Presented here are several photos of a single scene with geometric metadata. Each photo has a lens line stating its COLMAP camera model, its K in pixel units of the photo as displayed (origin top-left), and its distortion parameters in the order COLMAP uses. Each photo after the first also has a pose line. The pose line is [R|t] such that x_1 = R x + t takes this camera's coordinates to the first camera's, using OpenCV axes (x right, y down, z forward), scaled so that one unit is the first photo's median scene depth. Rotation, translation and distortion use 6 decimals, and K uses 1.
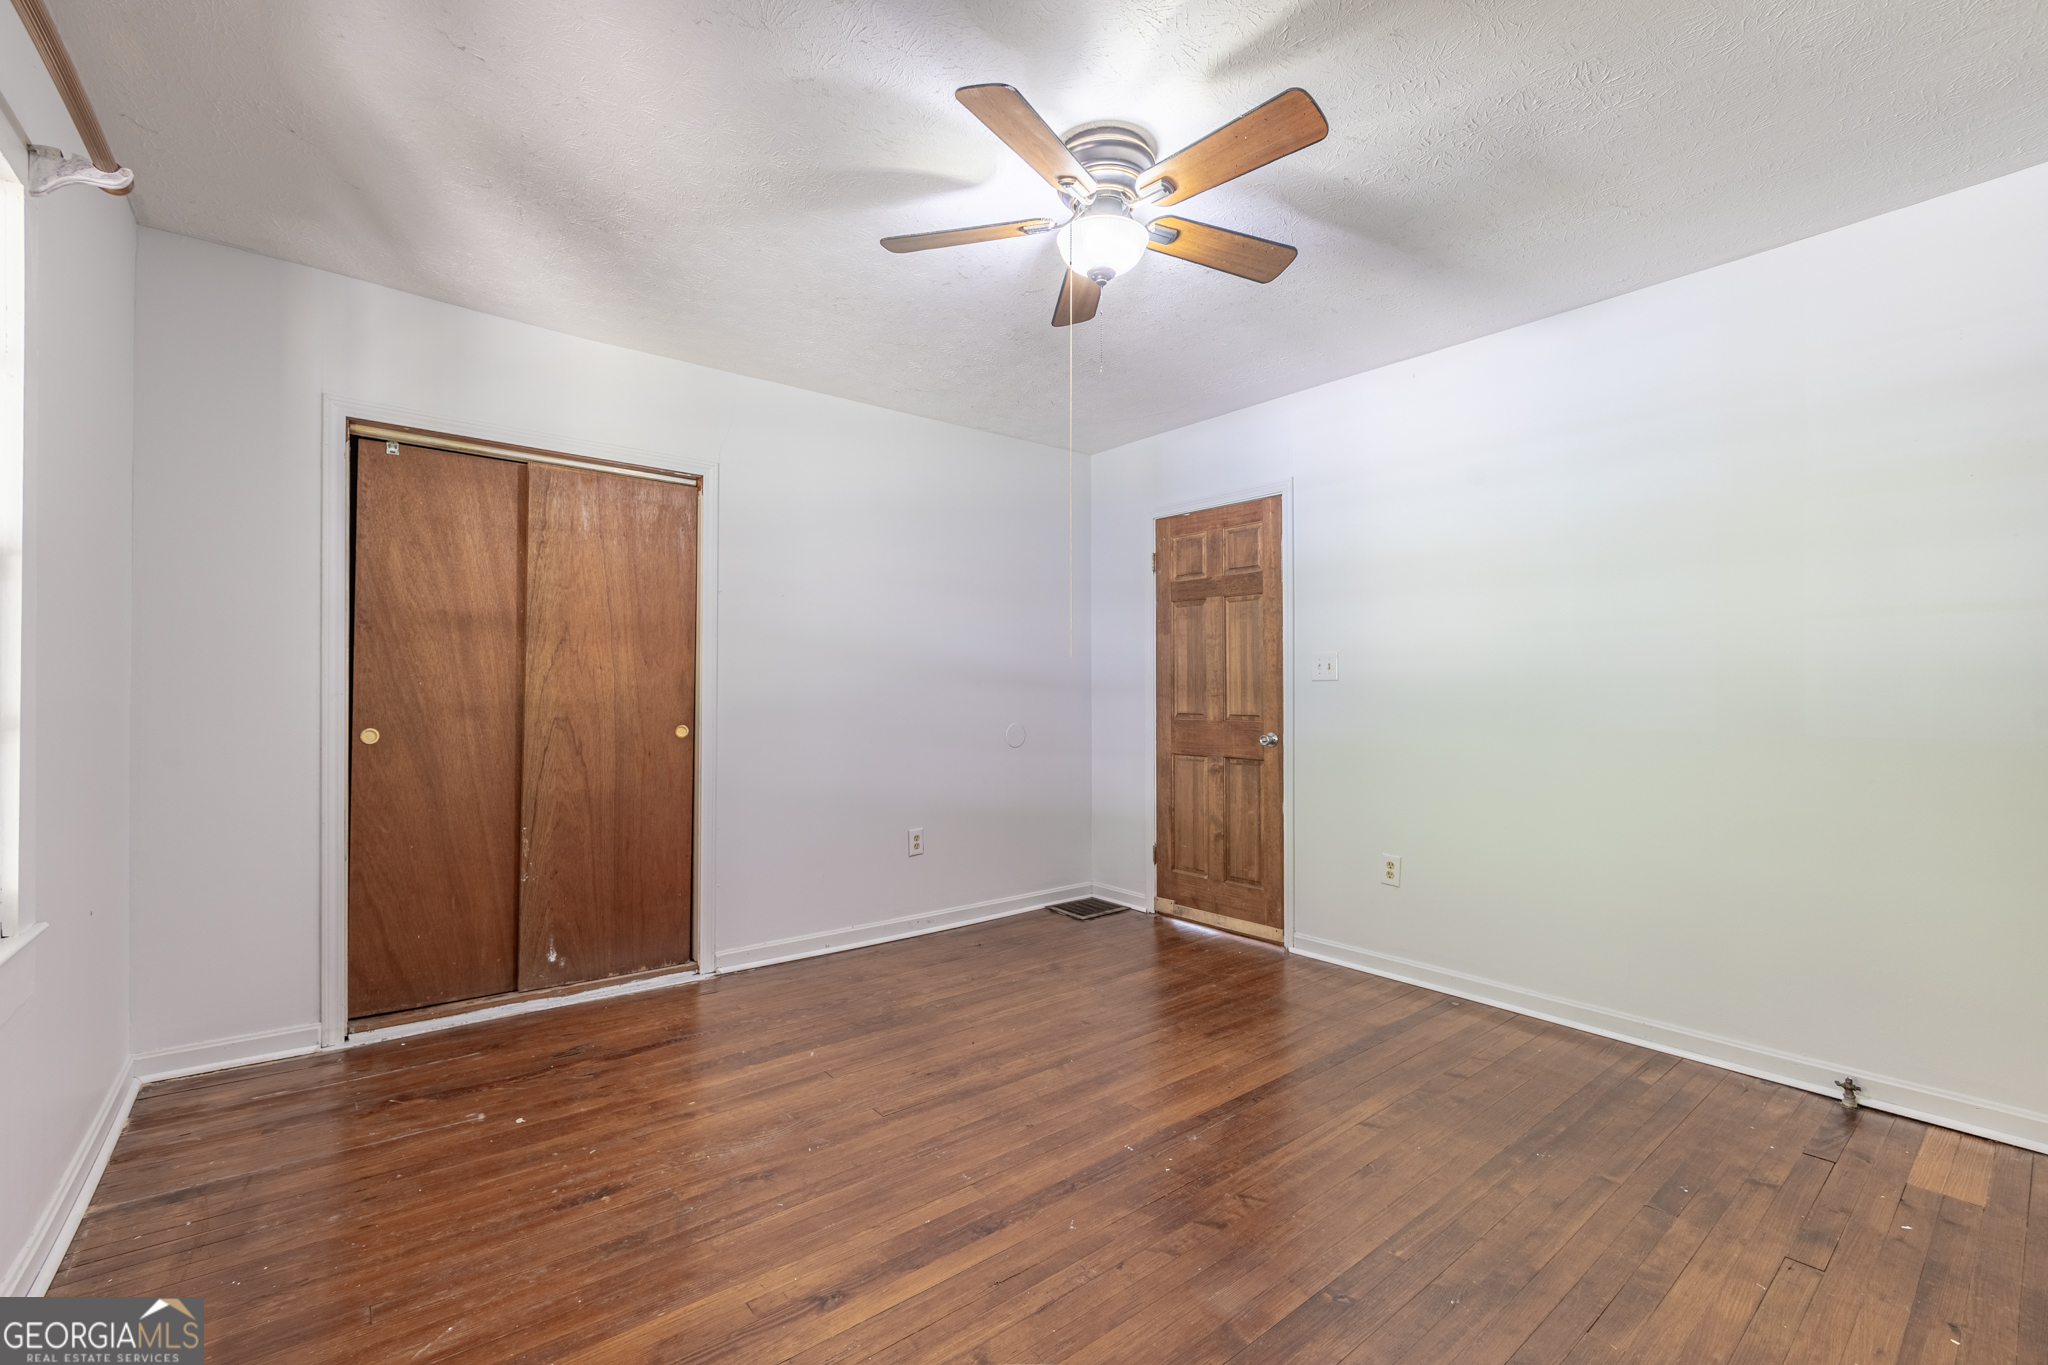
lens RADIAL K [[867.7, 0, 1024.5], [0, 867.7, 687.2], [0, 0, 1]] dist [-0.004306, 0.000344]
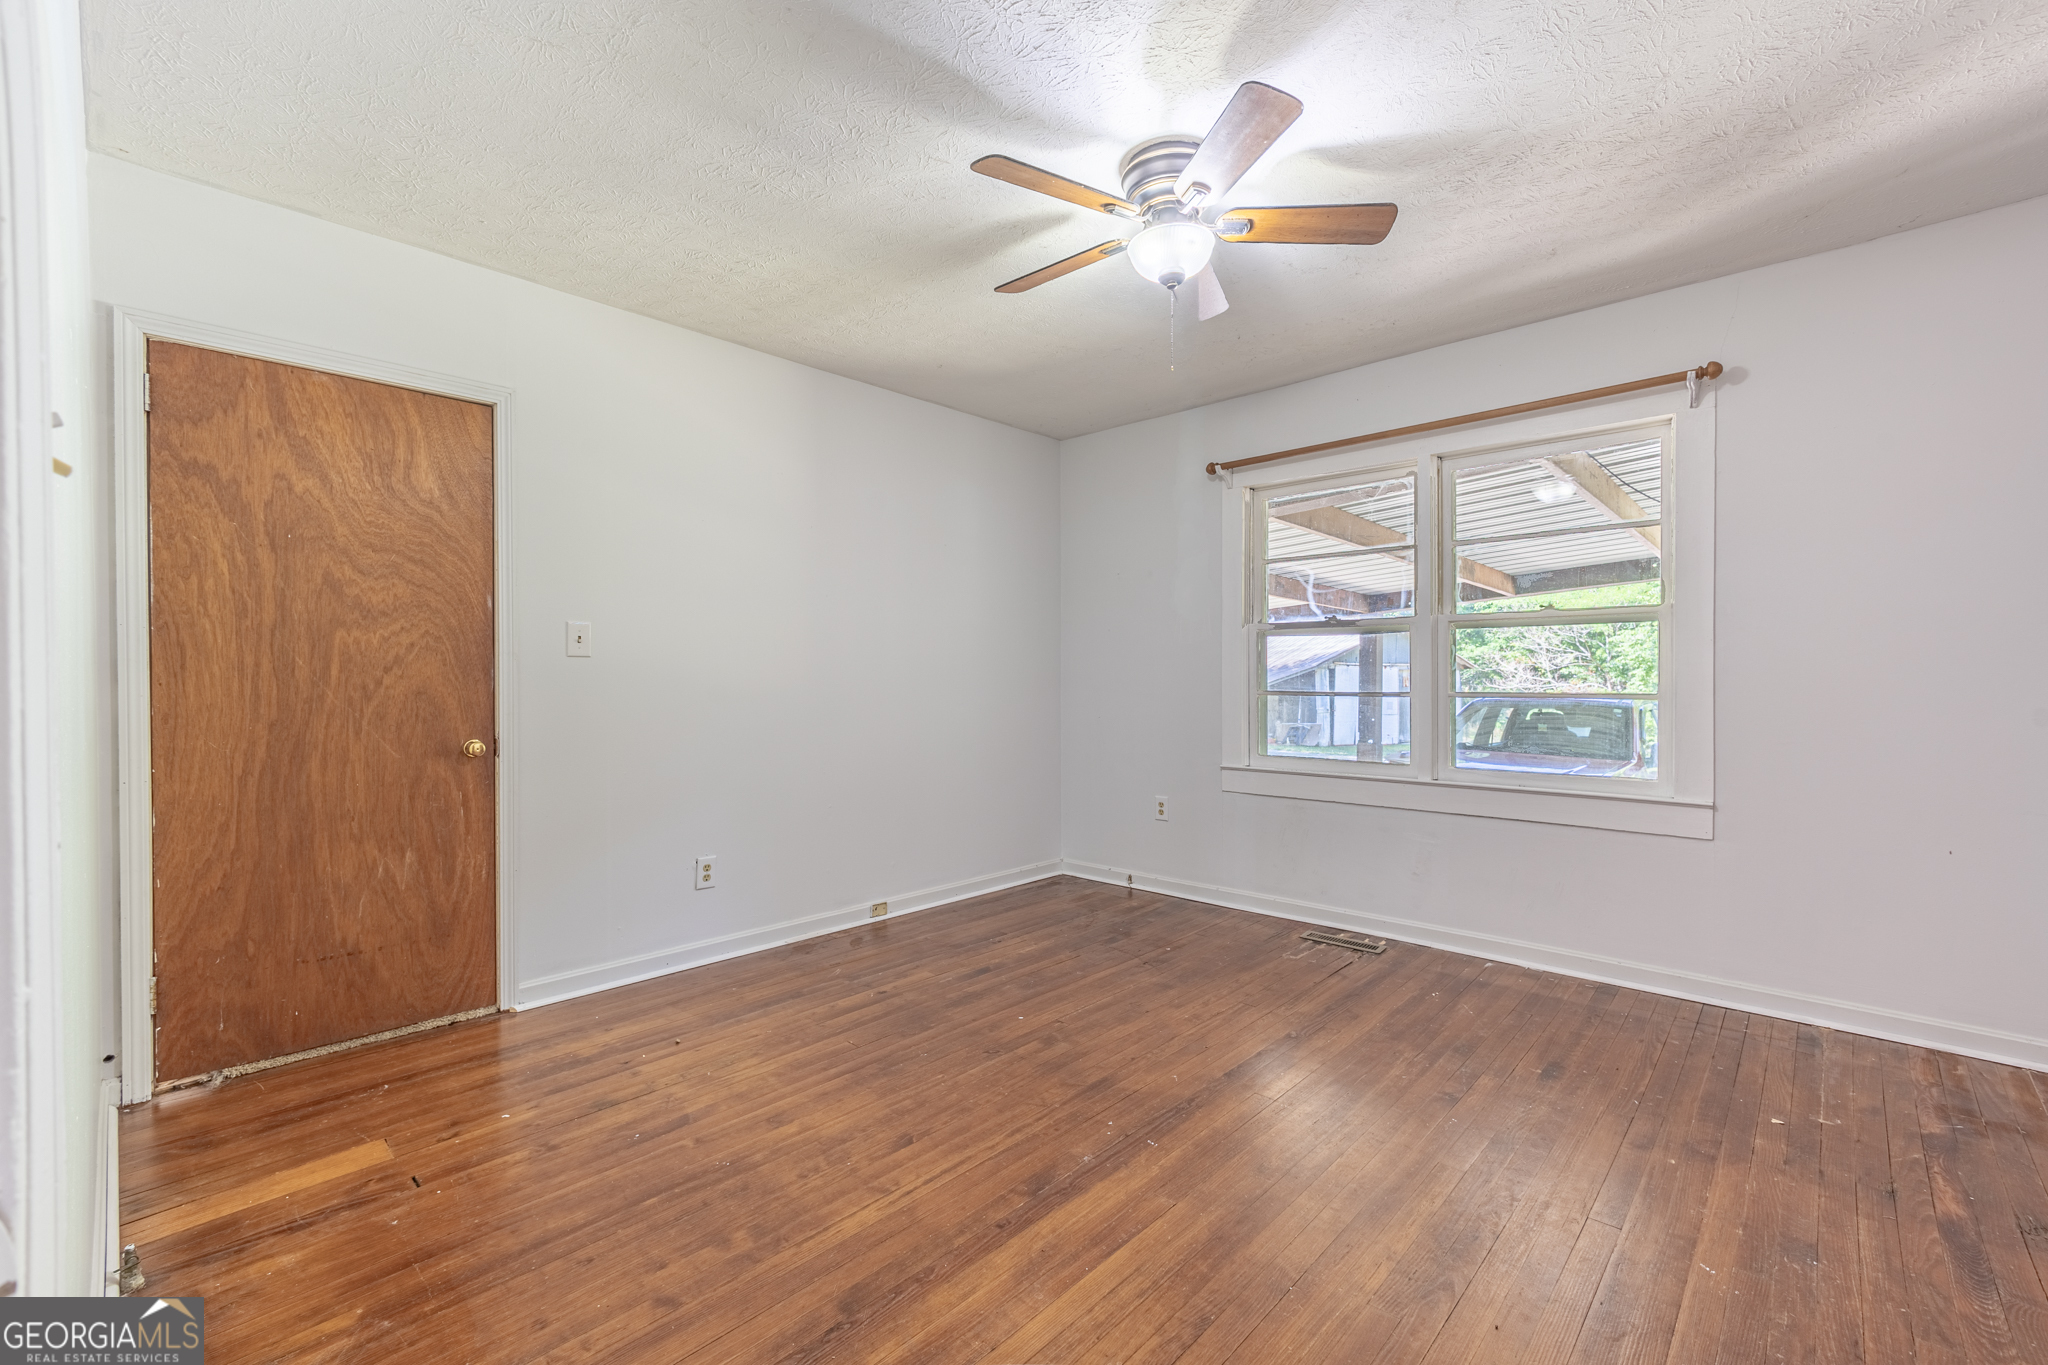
lens RADIAL K [[867.7, 0, 1023.8], [0, 867.7, 681.2], [0, 0, 1]] dist [-0.004306, 0.000344]
pose [[-0.990905, 0.000530, -0.134563, 0.373811], [0.001241, 0.999986, -0.005200, 0.017444], [0.134558, -0.005320, -0.990891, 1.847669]]
